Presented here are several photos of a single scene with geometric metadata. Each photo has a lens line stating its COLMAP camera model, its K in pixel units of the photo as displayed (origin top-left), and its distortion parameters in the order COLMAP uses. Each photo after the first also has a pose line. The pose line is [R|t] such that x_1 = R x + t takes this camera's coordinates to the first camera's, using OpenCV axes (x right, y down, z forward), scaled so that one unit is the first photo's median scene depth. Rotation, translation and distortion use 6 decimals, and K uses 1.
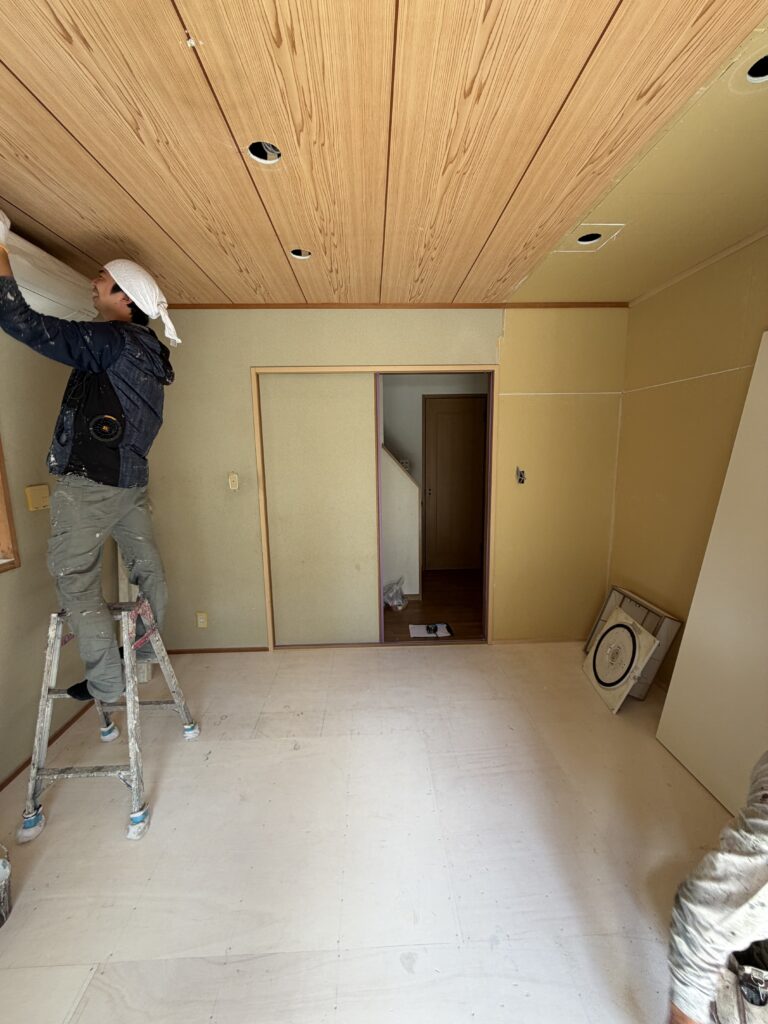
lens RADIAL K [[408.9, 0, 383.7], [0, 408.9, 510.7], [0, 0, 1]] dist [0.000856, -0.000237]
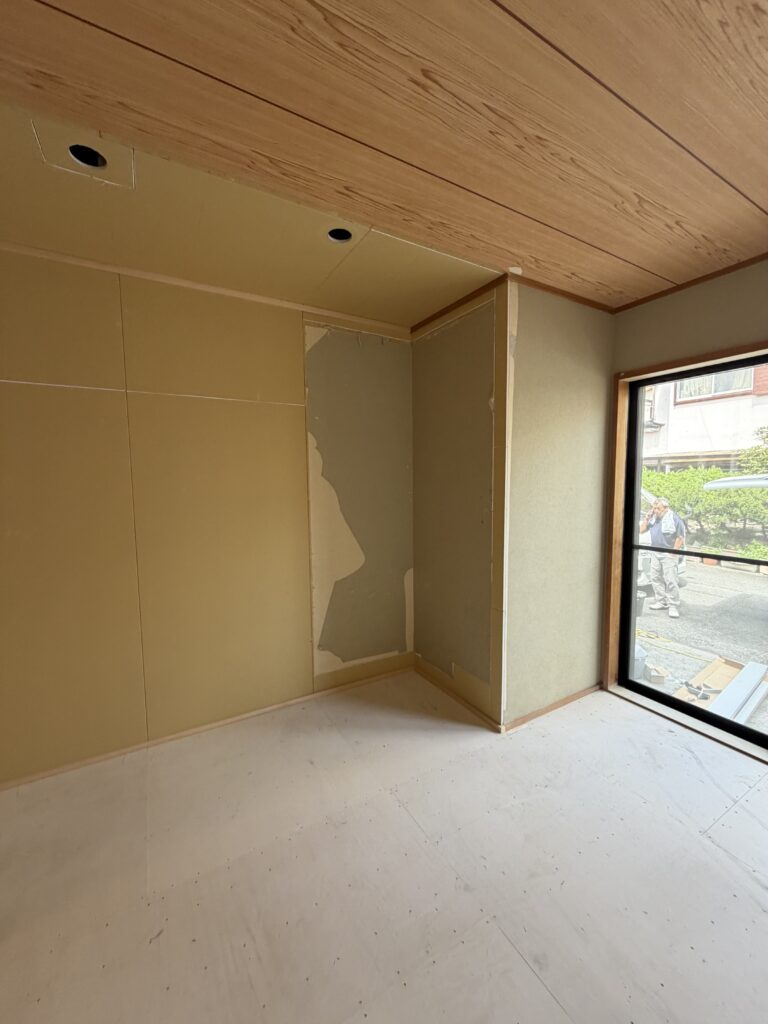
lens RADIAL K [[408.9, 0, 383.7], [0, 408.9, 510.7], [0, 0, 1]] dist [0.000856, -0.000237]
pose [[-0.469898, -0.052273, 0.881171, -0.615860], [0.156937, 0.977395, 0.141670, -0.168509], [-0.868658, 0.204859, -0.451073, 1.655679]]
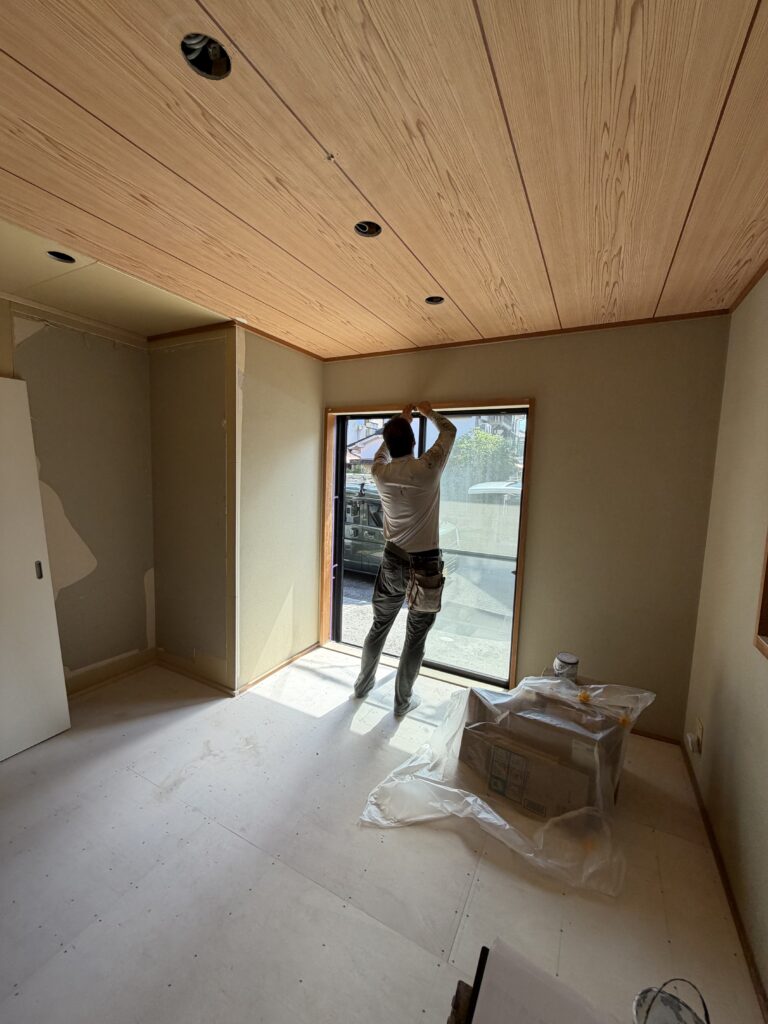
lens RADIAL K [[408.9, 0, 383.7], [0, 408.9, 510.7], [0, 0, 1]] dist [0.000856, -0.000237]
pose [[-0.867669, -0.061918, 0.493271, -1.078268], [0.058464, 0.972620, 0.224926, -0.305856], [-0.493693, 0.224000, -0.840293, 1.839885]]
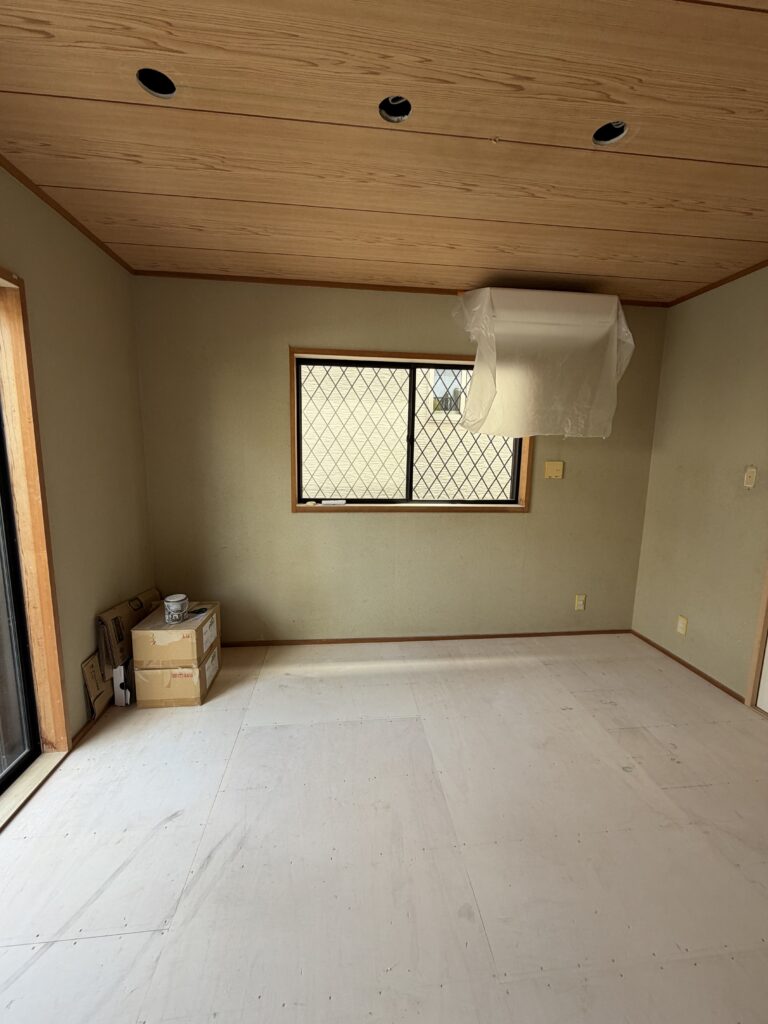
lens RADIAL K [[408.9, 0, 383.7], [0, 408.9, 510.7], [0, 0, 1]] dist [0.000856, -0.000237]
pose [[0.068338, 0.163779, -0.984127, 0.961473], [-0.175827, 0.972970, 0.149713, -0.003943], [0.982046, 0.162805, 0.095288, 0.570020]]
